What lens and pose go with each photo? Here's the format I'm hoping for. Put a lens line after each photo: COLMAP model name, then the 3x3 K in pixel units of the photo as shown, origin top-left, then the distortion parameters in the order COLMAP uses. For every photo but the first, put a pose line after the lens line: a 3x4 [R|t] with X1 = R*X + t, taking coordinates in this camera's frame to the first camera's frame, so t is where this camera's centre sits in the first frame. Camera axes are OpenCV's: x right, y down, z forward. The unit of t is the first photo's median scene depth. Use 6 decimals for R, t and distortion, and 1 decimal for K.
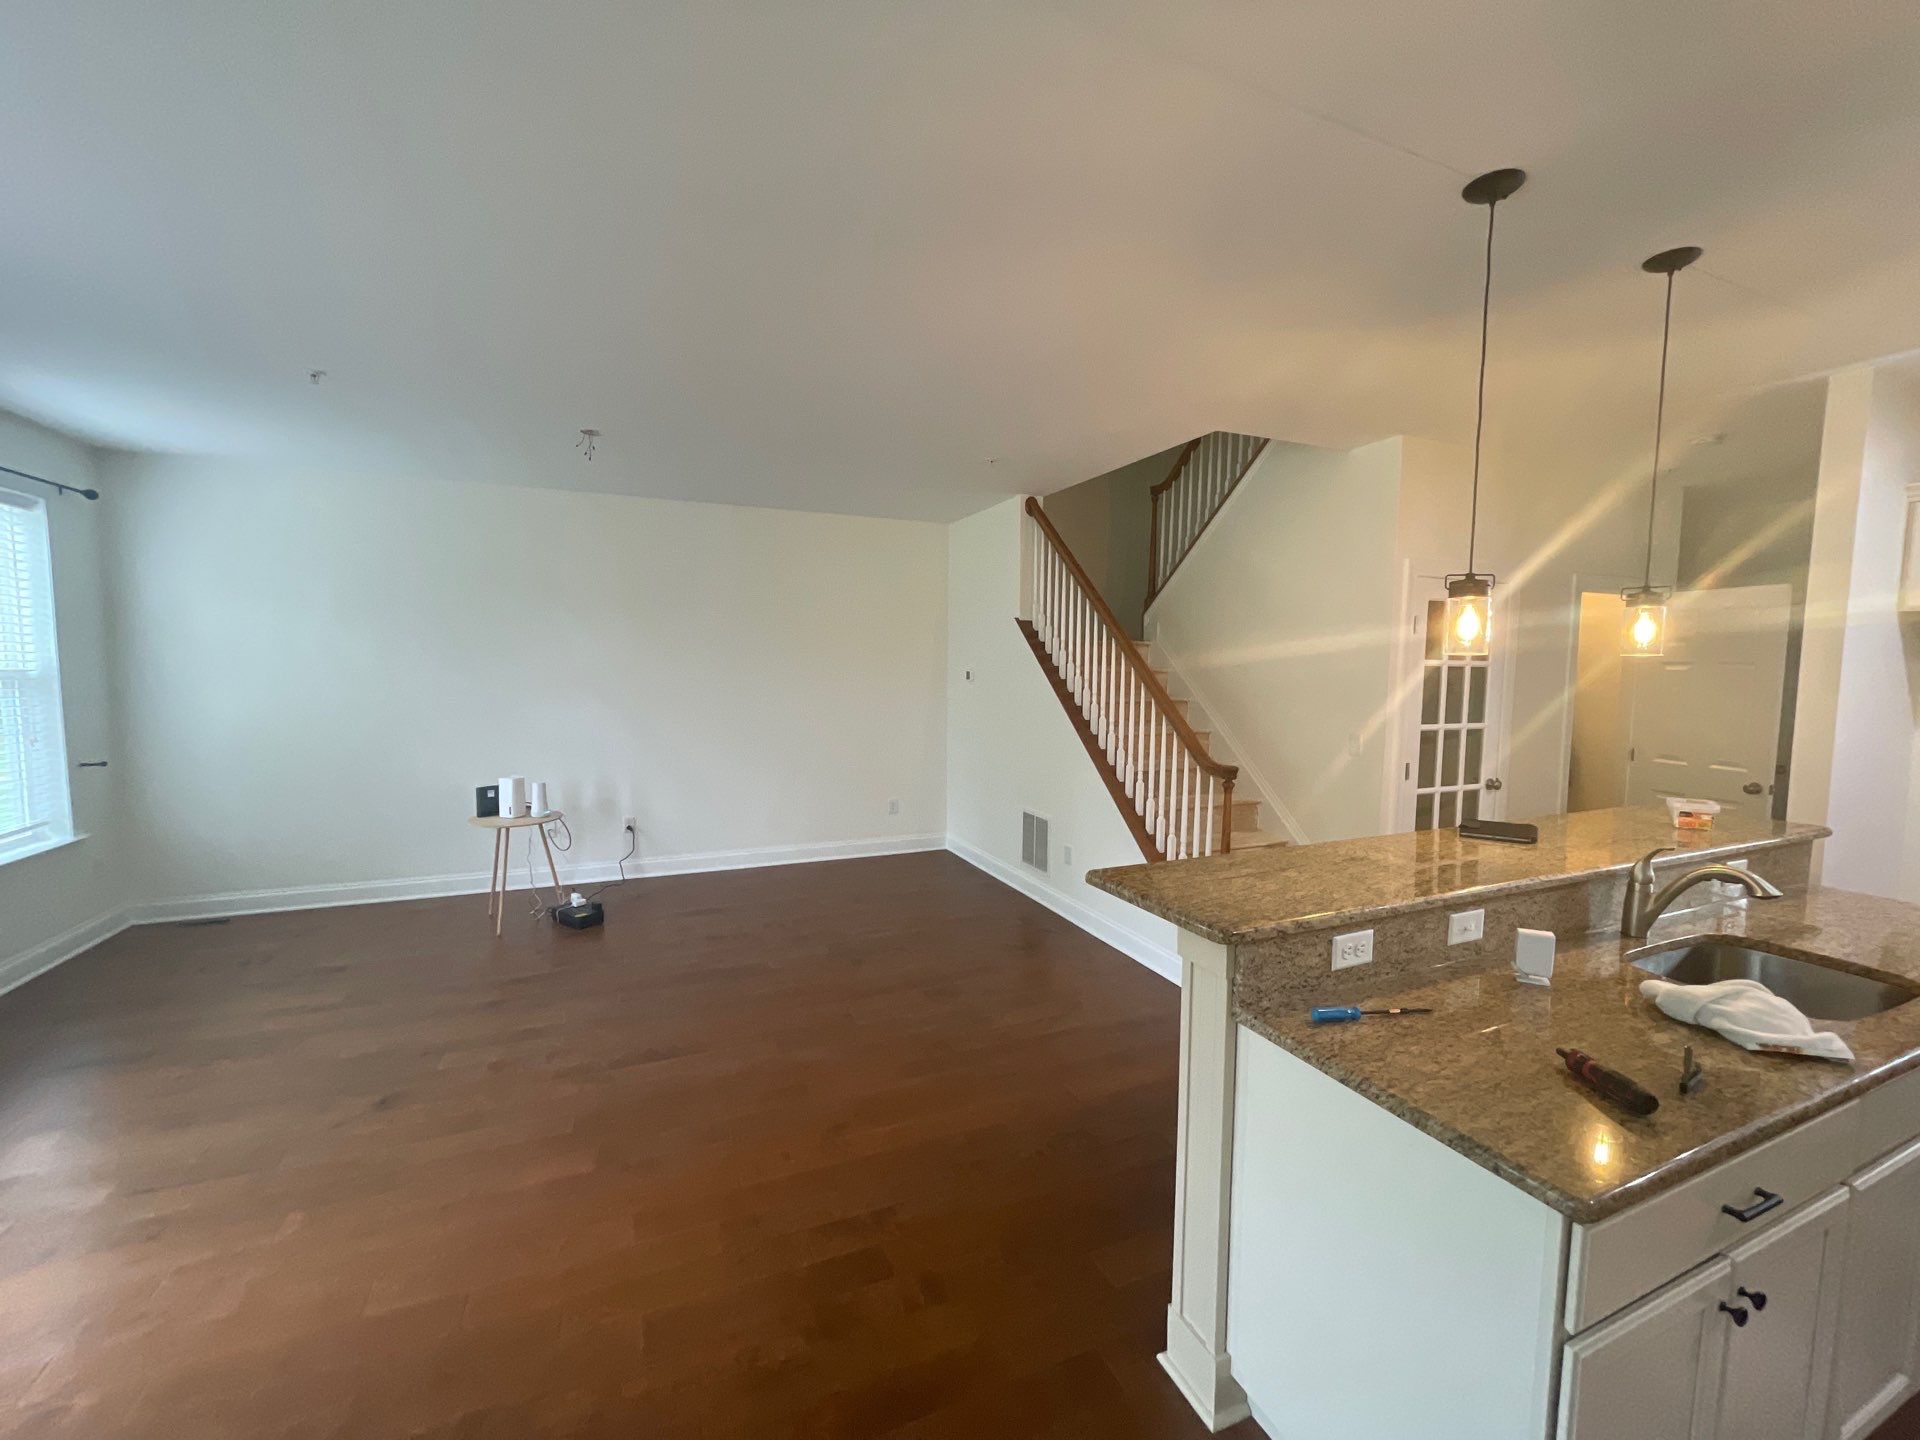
lens RADIAL K [[761.5, 0, 960.0], [0, 761.5, 720.0], [0, 0, 1]] dist [0.000106, 0.000023]
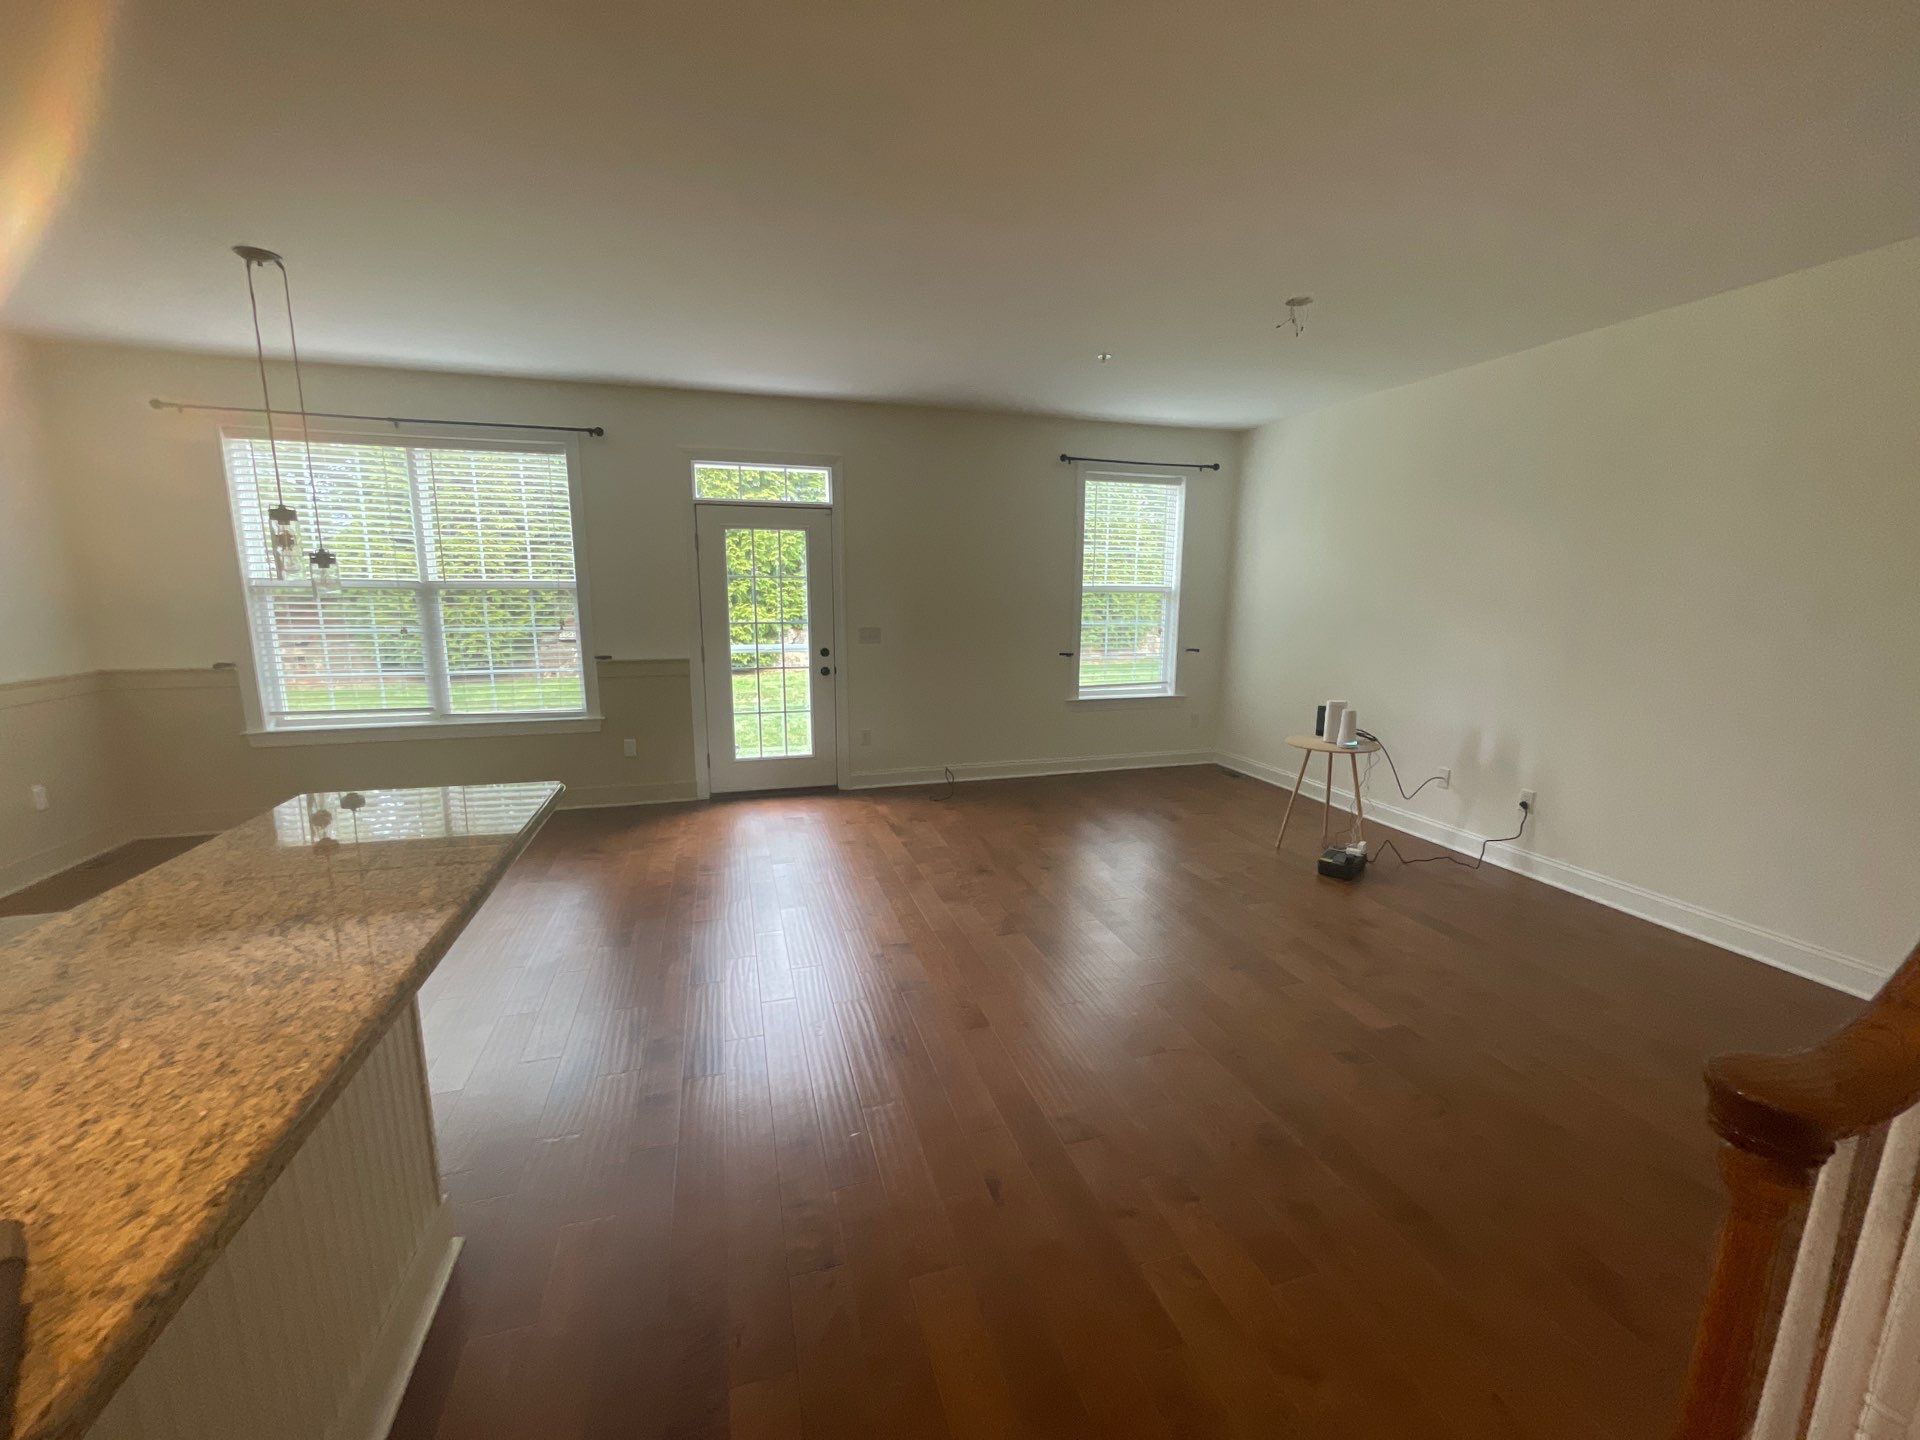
lens RADIAL K [[761.5, 0, 960.0], [0, 761.5, 720.0], [0, 0, 1]] dist [0.000106, 0.000023]
pose [[-0.126217, 0.158118, -0.979320, 0.413652], [-0.083497, 0.982019, 0.169315, -0.020478], [0.988482, 0.103141, -0.110745, 0.656943]]
